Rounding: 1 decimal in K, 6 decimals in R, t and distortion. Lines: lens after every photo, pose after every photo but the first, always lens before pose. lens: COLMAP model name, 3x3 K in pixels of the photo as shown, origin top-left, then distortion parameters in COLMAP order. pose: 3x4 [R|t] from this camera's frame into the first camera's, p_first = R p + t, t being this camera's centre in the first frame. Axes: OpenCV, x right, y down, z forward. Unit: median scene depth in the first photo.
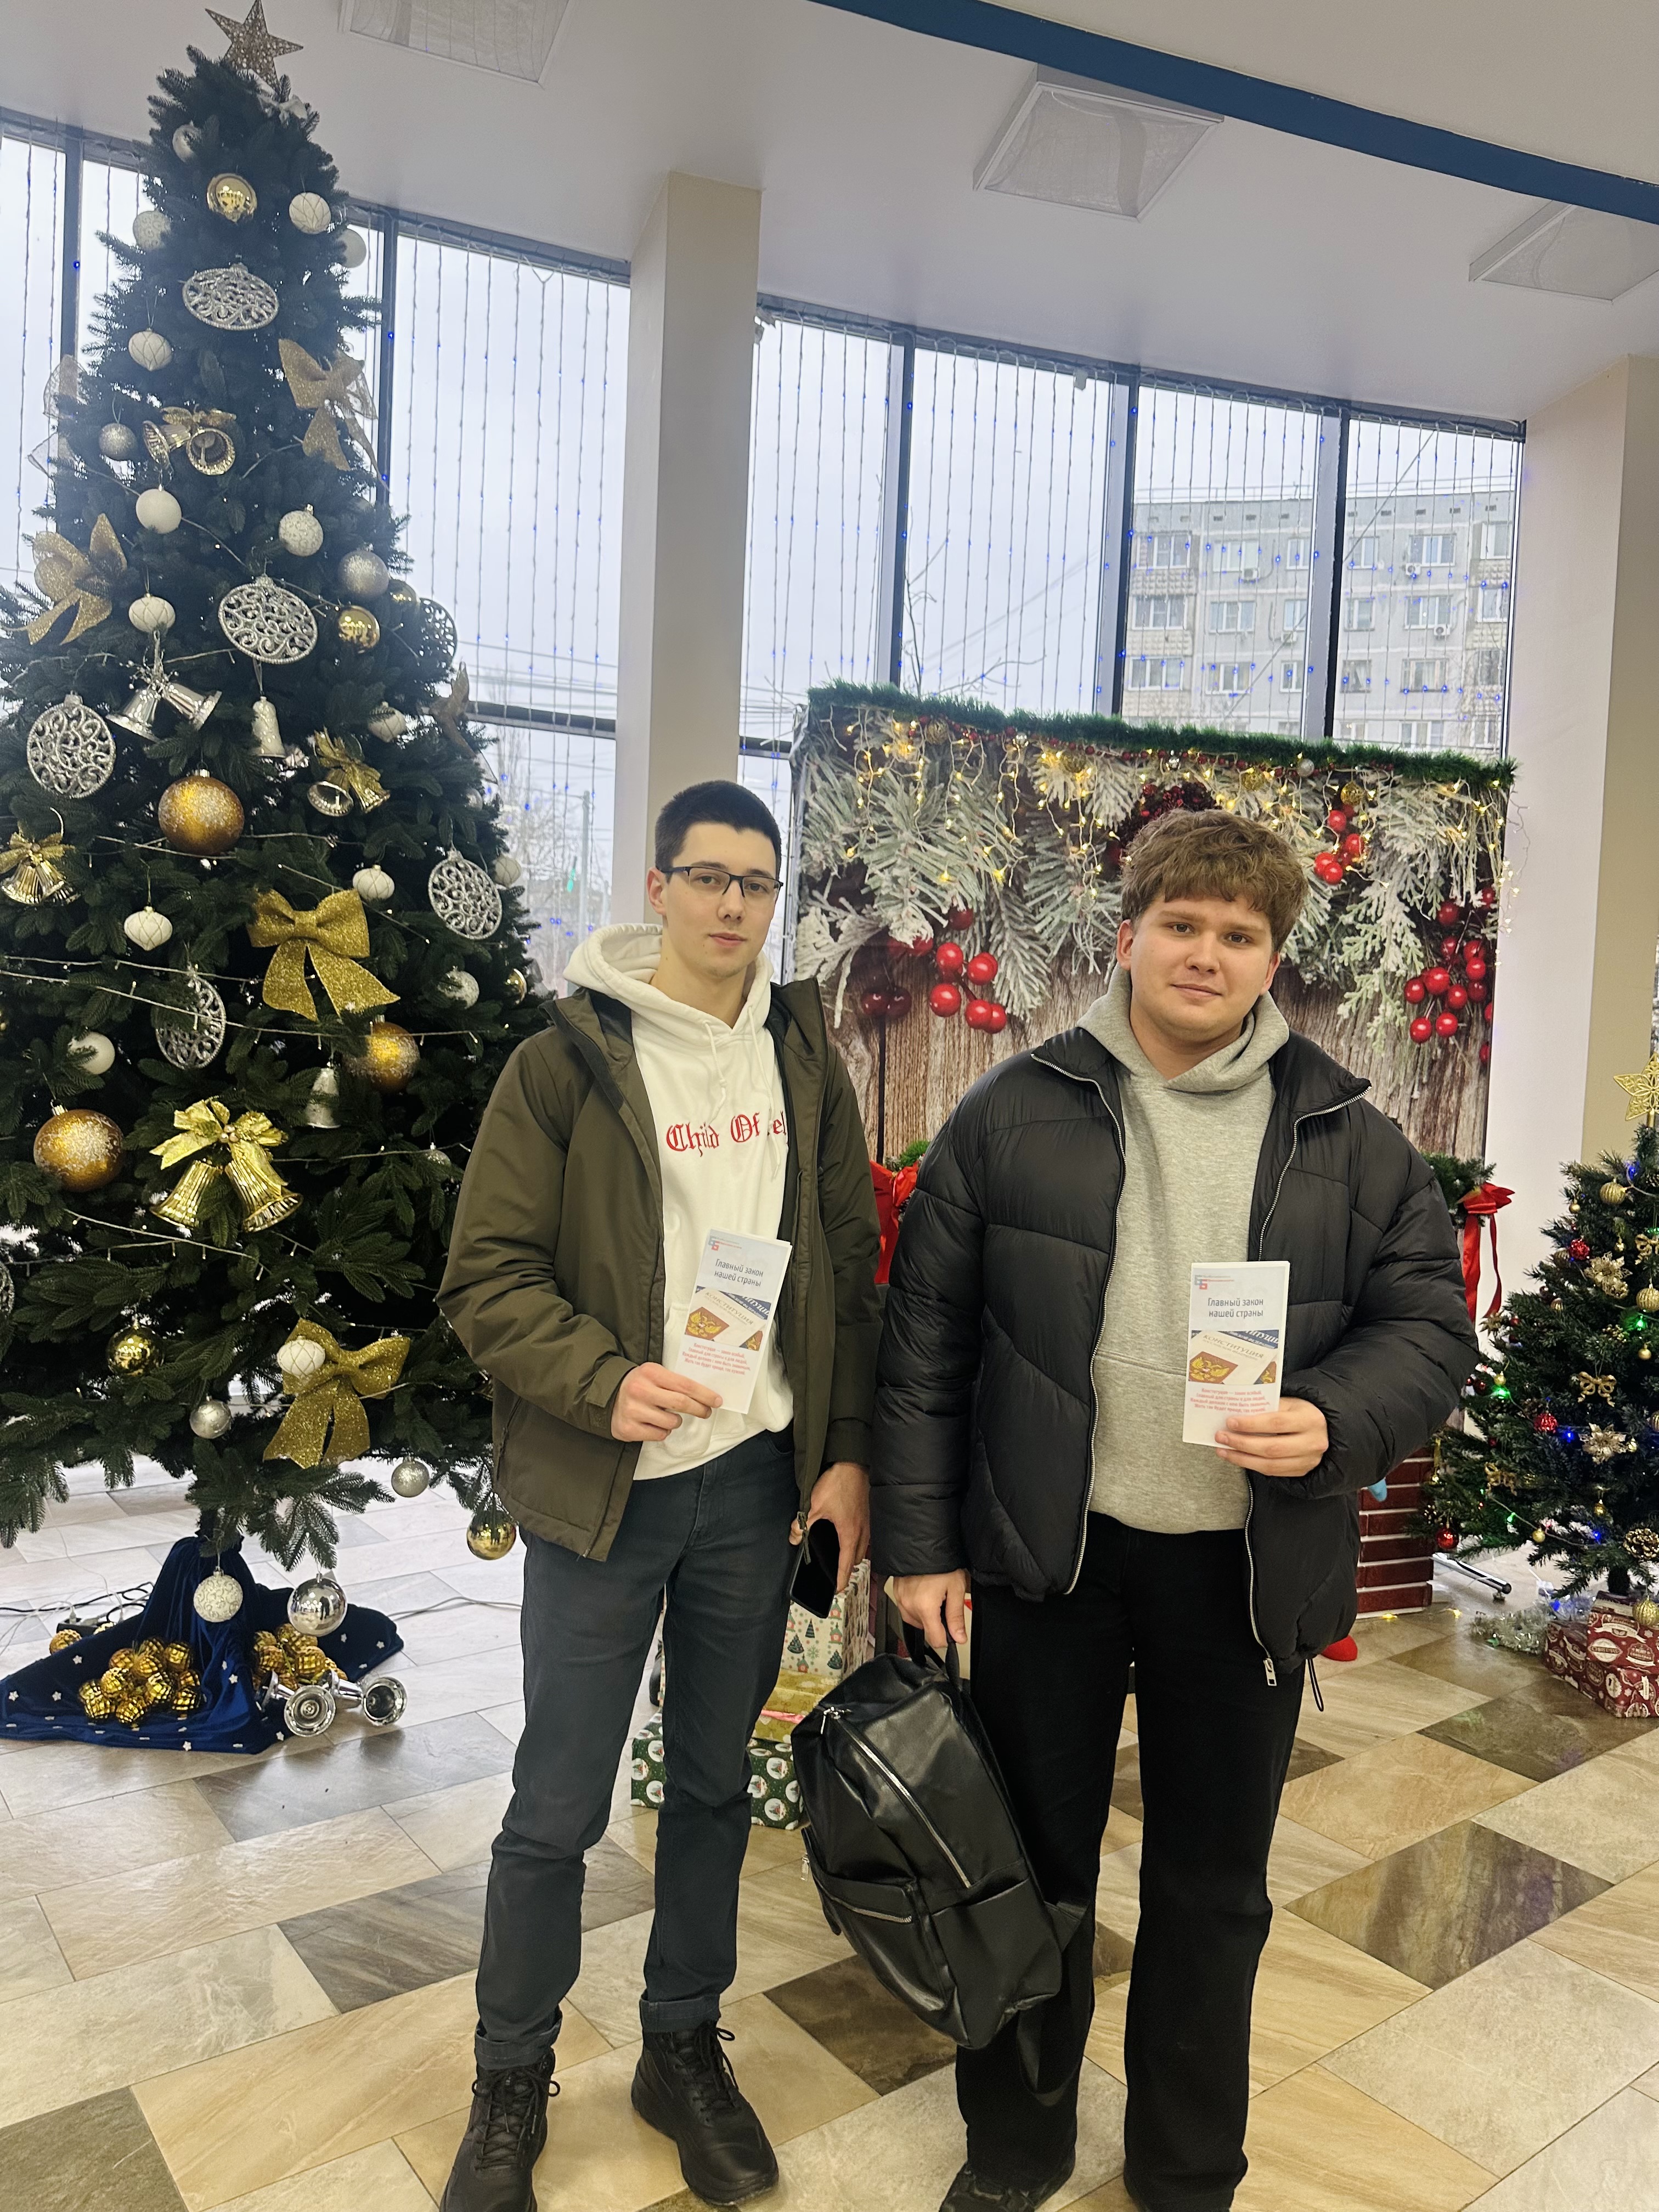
lens RADIAL K [[1622.1, 0, 829.5], [0, 1622.1, 1106.0], [0, 0, 1]] dist [-0.033471, -0.012613]
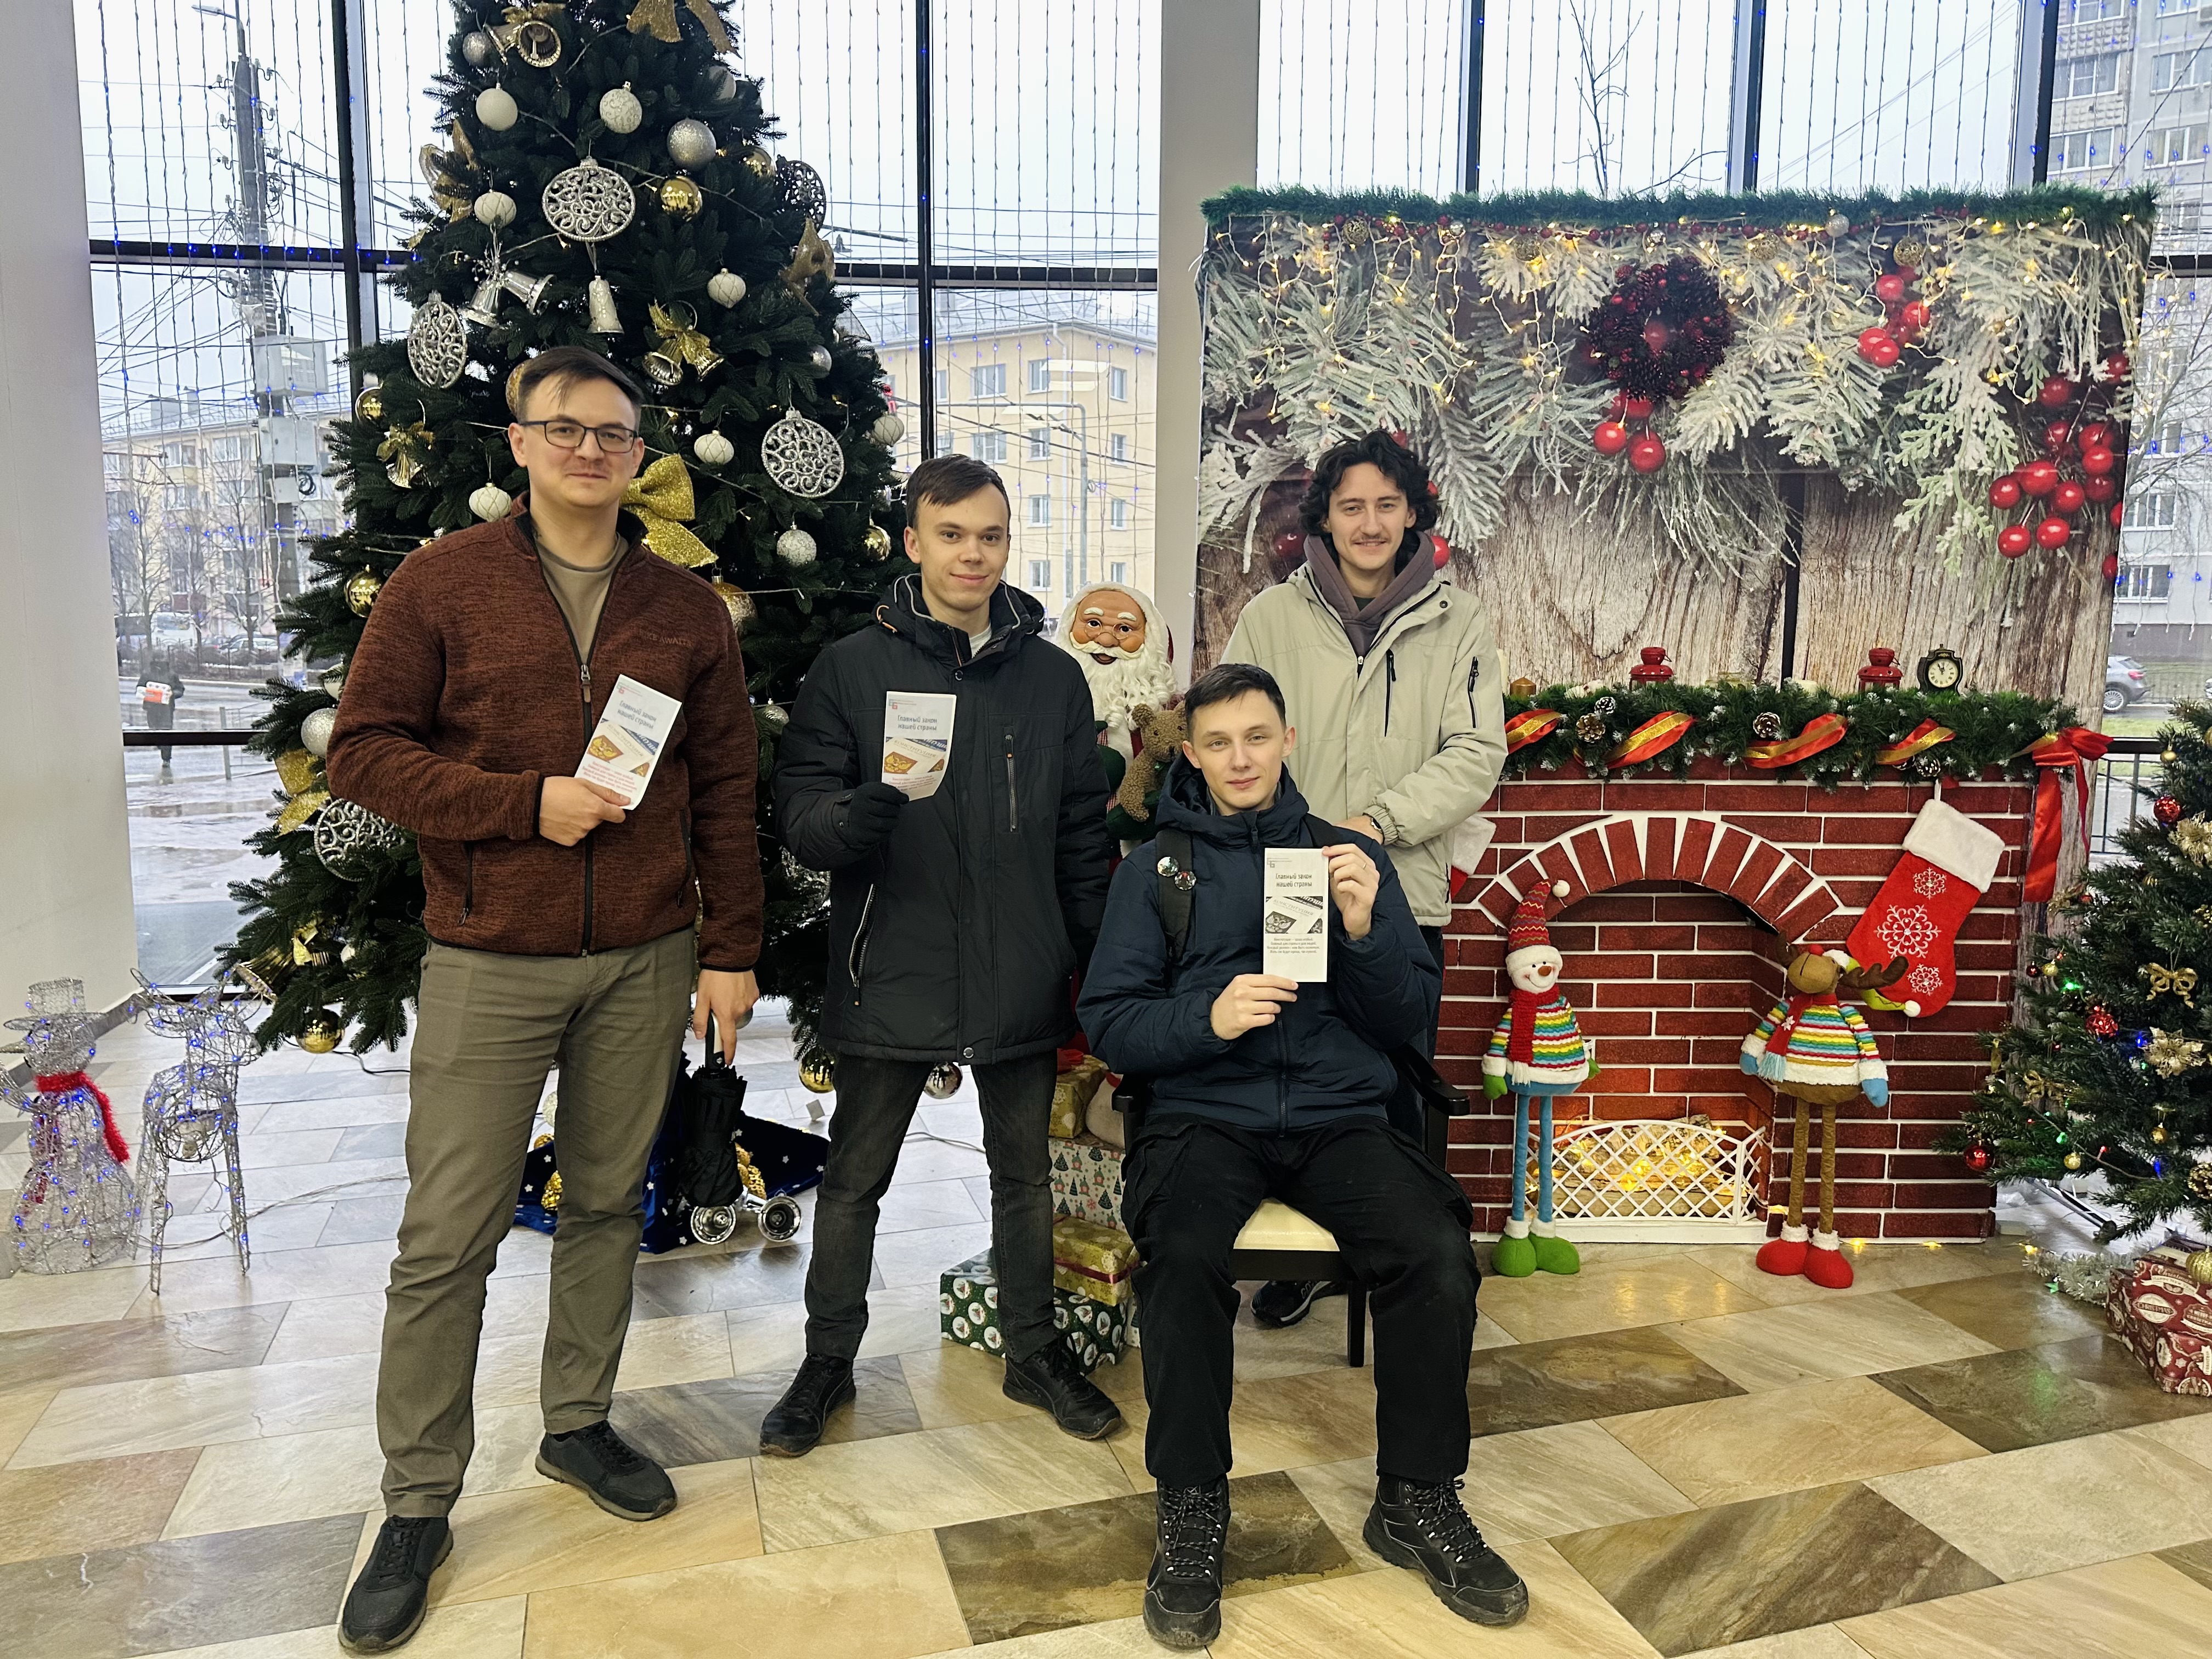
lens RADIAL K [[1622.1, 0, 1100.3], [0, 1622.1, 841.2], [0, 0, 1]] dist [-0.033471, -0.012613]
pose [[0.931359, 0.006451, -0.364044, 0.249651], [0.026450, 0.996003, 0.085318, 0.023554], [0.363139, -0.089091, 0.927466, 0.084704]]
